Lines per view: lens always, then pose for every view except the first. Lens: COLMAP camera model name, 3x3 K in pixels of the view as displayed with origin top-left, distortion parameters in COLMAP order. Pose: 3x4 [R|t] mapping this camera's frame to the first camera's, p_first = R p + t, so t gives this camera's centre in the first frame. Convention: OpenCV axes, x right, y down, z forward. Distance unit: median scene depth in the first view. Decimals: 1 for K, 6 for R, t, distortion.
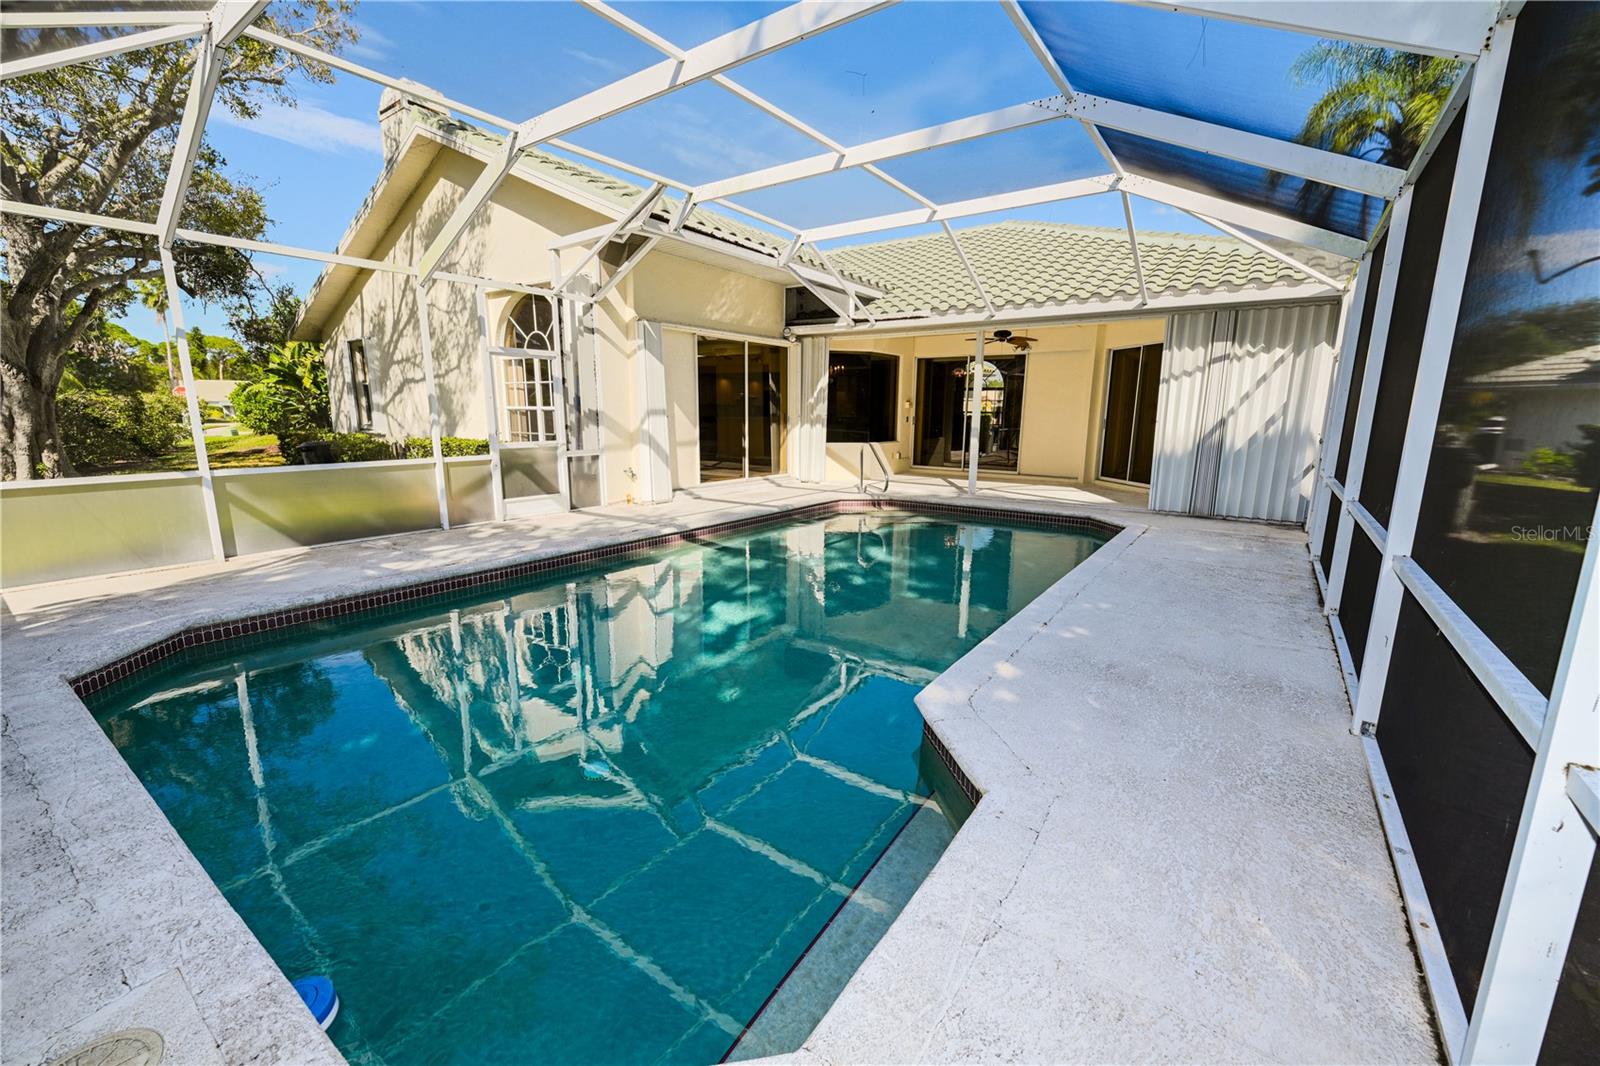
lens RADIAL K [[635.6, 0, 802.6], [0, 635.6, 537.2], [0, 0, 1]] dist [-0.000116, 0.000214]
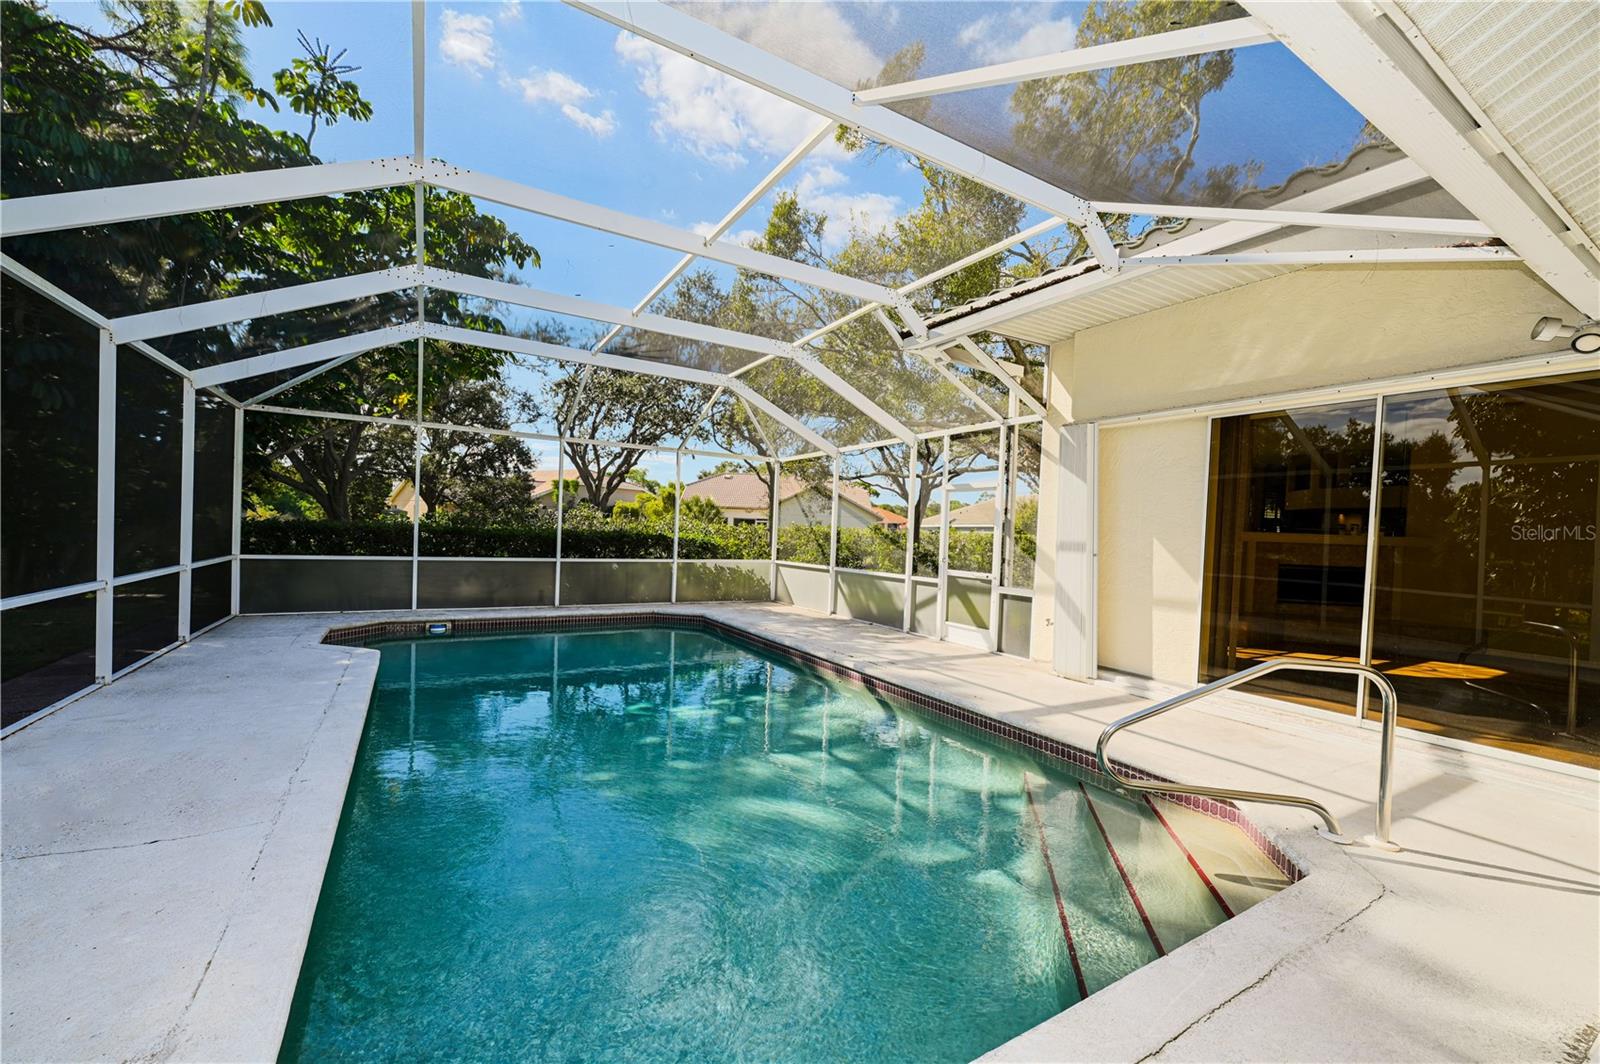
lens RADIAL K [[633.5, 0, 798.5], [0, 633.5, 537.0], [0, 0, 1]] dist [-0.001243, 0.000383]
pose [[-0.395235, -0.008943, -0.918537, 0.581591], [-0.210491, 0.974227, 0.081086, -0.217968], [0.894138, 0.225392, -0.386931, 1.078912]]
